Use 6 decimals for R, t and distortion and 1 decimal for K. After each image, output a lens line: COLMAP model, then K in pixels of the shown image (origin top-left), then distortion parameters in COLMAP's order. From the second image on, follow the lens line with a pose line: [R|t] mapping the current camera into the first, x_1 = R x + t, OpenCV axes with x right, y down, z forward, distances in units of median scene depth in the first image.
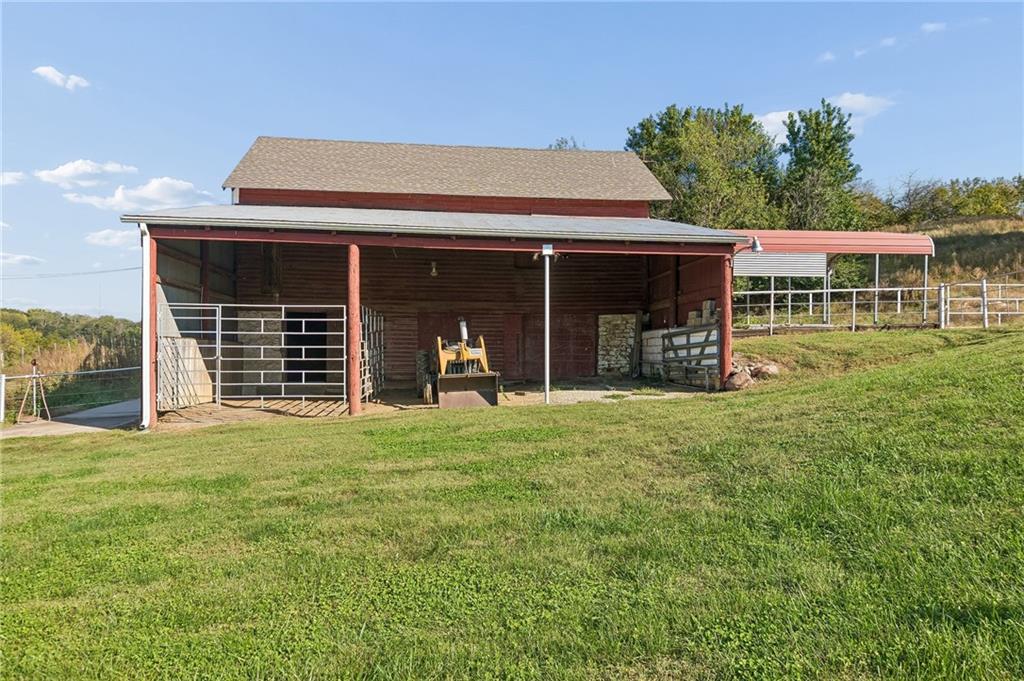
lens RADIAL K [[700.3, 0, 516.9], [0, 700.3, 341.3], [0, 0, 1]] dist [-0.001567, 0.000659]
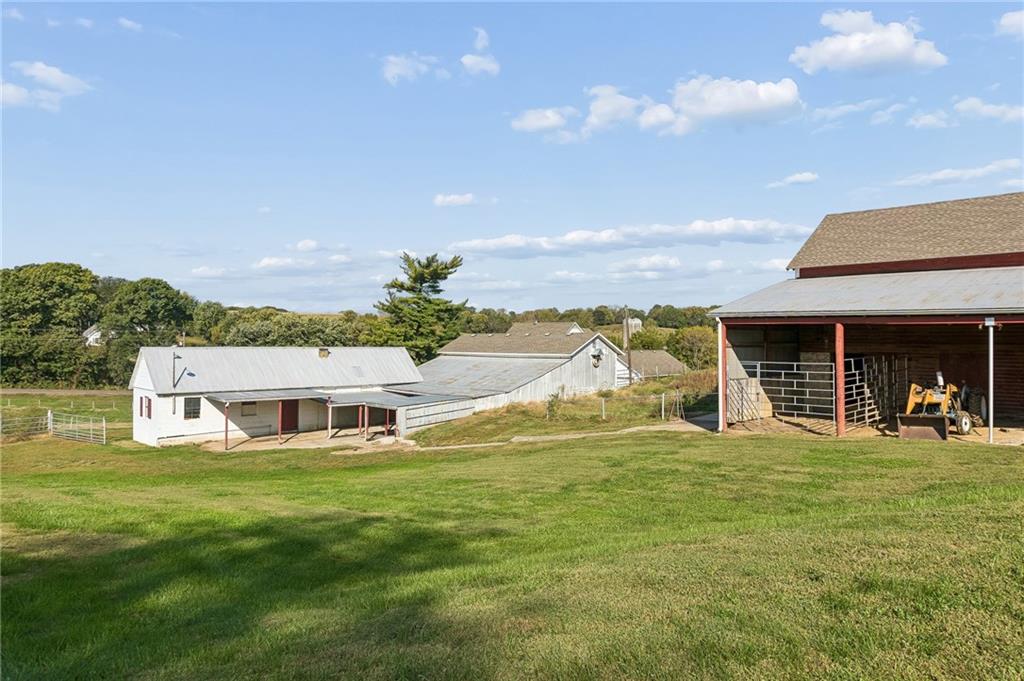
lens RADIAL K [[700.3, 0, 516.9], [0, 700.3, 341.3], [0, 0, 1]] dist [-0.001567, 0.000659]
pose [[0.612529, -0.003842, -0.790439, 0.524133], [0.017240, 0.999815, 0.008500, -0.121401], [0.790260, -0.018834, 0.612482, -0.464285]]
